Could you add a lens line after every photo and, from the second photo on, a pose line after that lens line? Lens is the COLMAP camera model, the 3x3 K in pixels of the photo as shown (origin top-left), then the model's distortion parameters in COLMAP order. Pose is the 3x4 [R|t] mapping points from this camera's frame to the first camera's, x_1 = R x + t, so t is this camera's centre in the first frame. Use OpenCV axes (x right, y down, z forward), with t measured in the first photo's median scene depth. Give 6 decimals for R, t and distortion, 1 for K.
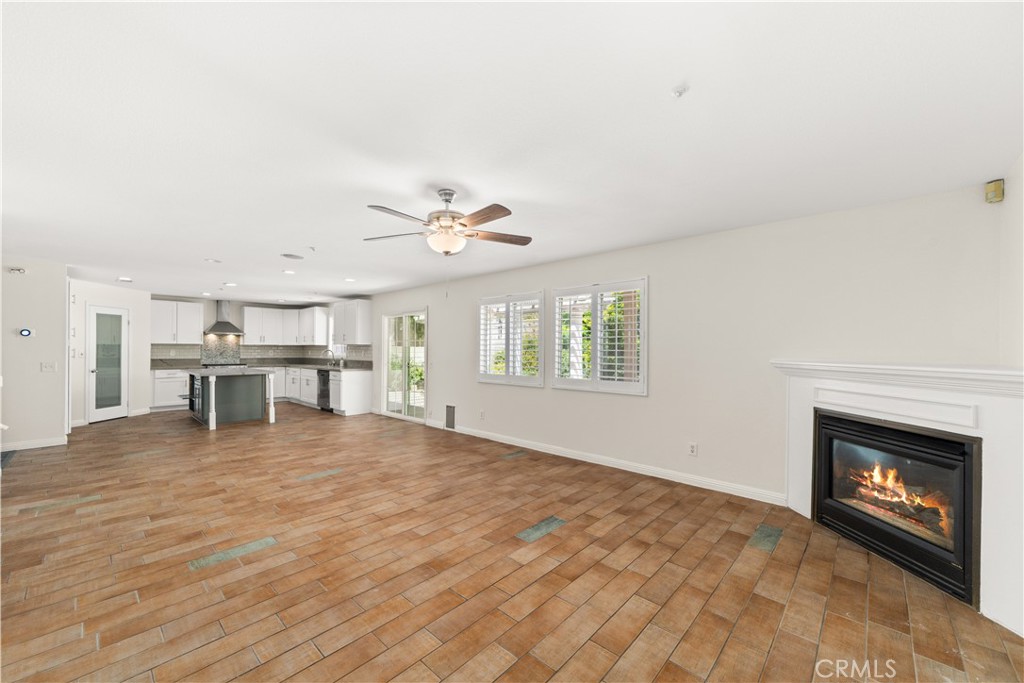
lens RADIAL K [[391.7, 0, 508.3], [0, 391.7, 348.6], [0, 0, 1]] dist [0.000564, 0.000830]
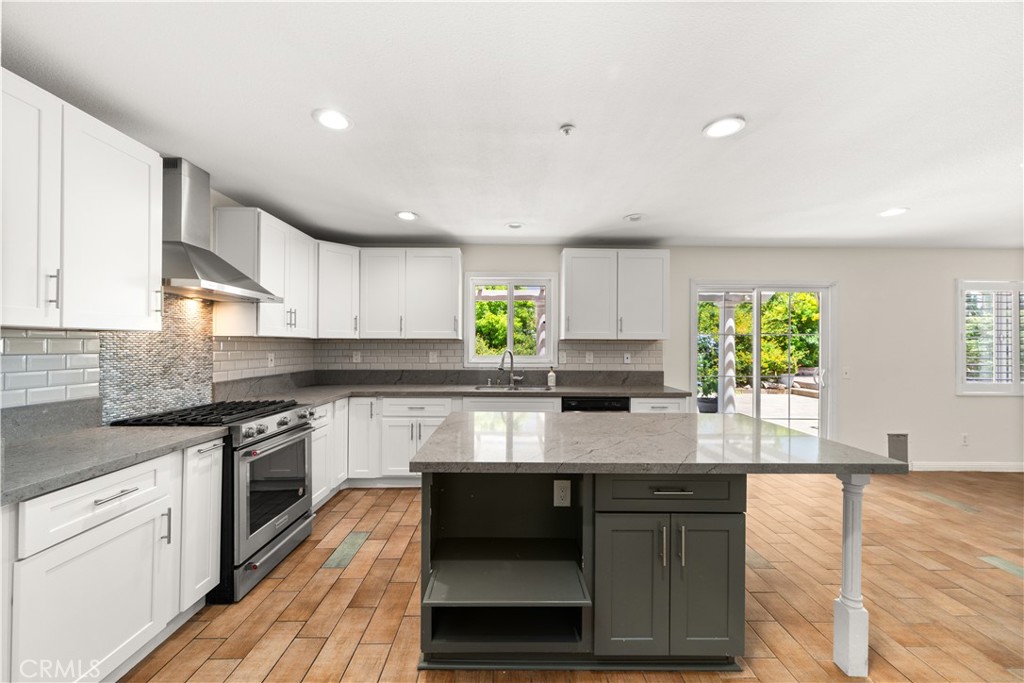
lens RADIAL K [[391.7, 0, 510.0], [0, 391.7, 343.6], [0, 0, 1]] dist [0.000564, 0.000830]
pose [[0.727835, 0.000884, 0.685752, -1.004462], [-0.003797, 0.999989, 0.002742, -0.007689], [-0.685742, -0.004599, 0.727830, 0.886773]]
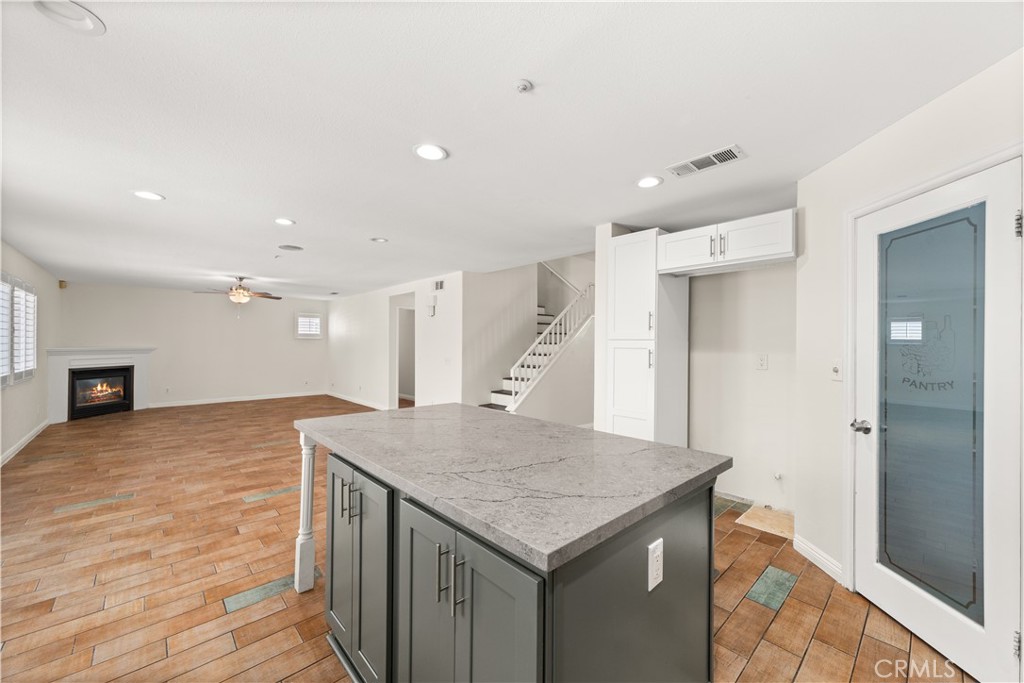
lens RADIAL K [[391.7, 0, 509.9], [0, 391.7, 343.2], [0, 0, 1]] dist [0.000564, 0.000830]
pose [[-0.996940, -0.011310, 0.077342, -0.791680], [-0.011662, 0.999924, -0.004104, -0.004524], [-0.077290, -0.004993, -0.996996, 1.302913]]
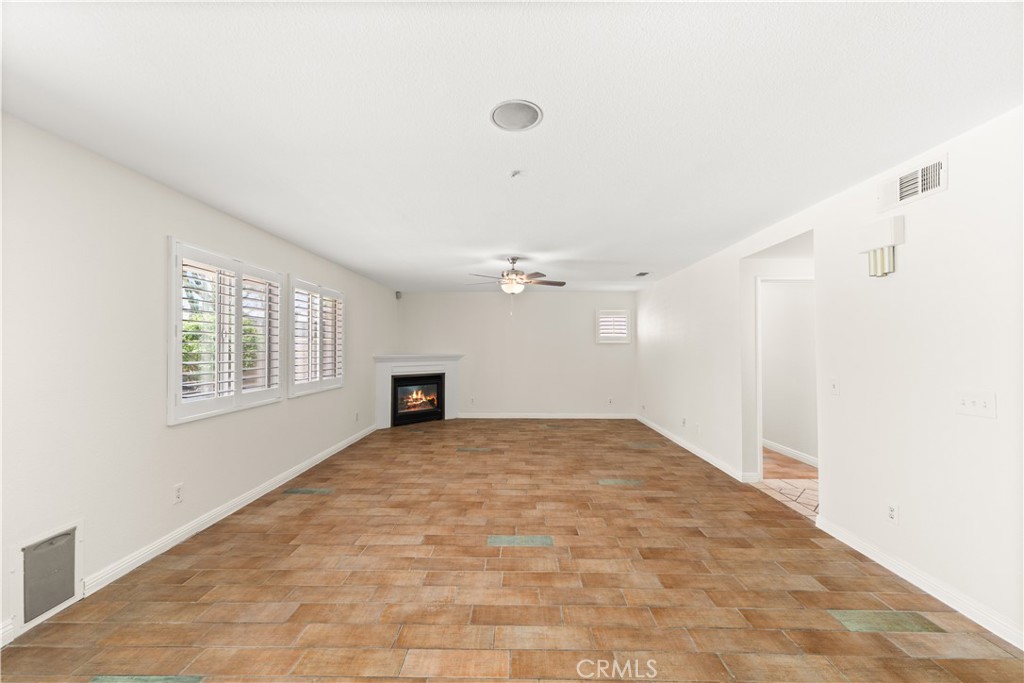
lens RADIAL K [[391.7, 0, 514.3], [0, 391.7, 343.4], [0, 0, 1]] dist [0.000564, 0.000830]
pose [[-0.669827, 0.003232, 0.742510, -0.570861], [-0.006628, 0.999925, -0.010331, -0.005173], [-0.742487, -0.011841, -0.669755, 0.859630]]
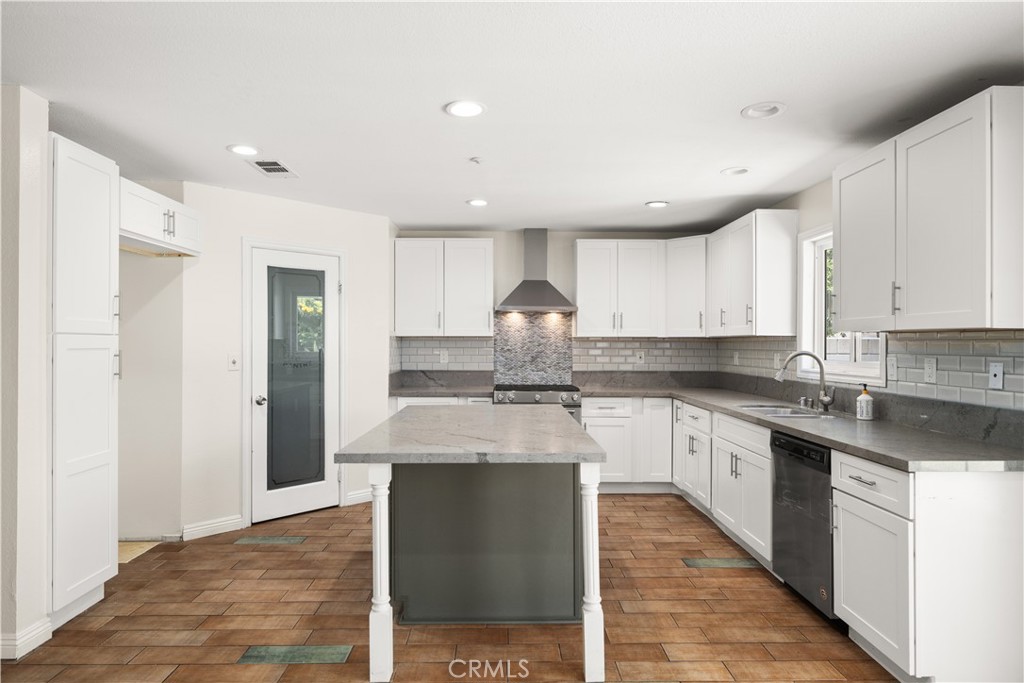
lens RADIAL K [[606.9, 0, 513.7], [0, 606.9, 340.7], [0, 0, 1]] dist [0.000779, -0.004322]
pose [[0.695063, -0.005647, -0.718926, -0.385737], [0.003145, 0.999983, -0.004814, -0.004598], [0.718942, 0.001085, 0.695069, 0.727039]]
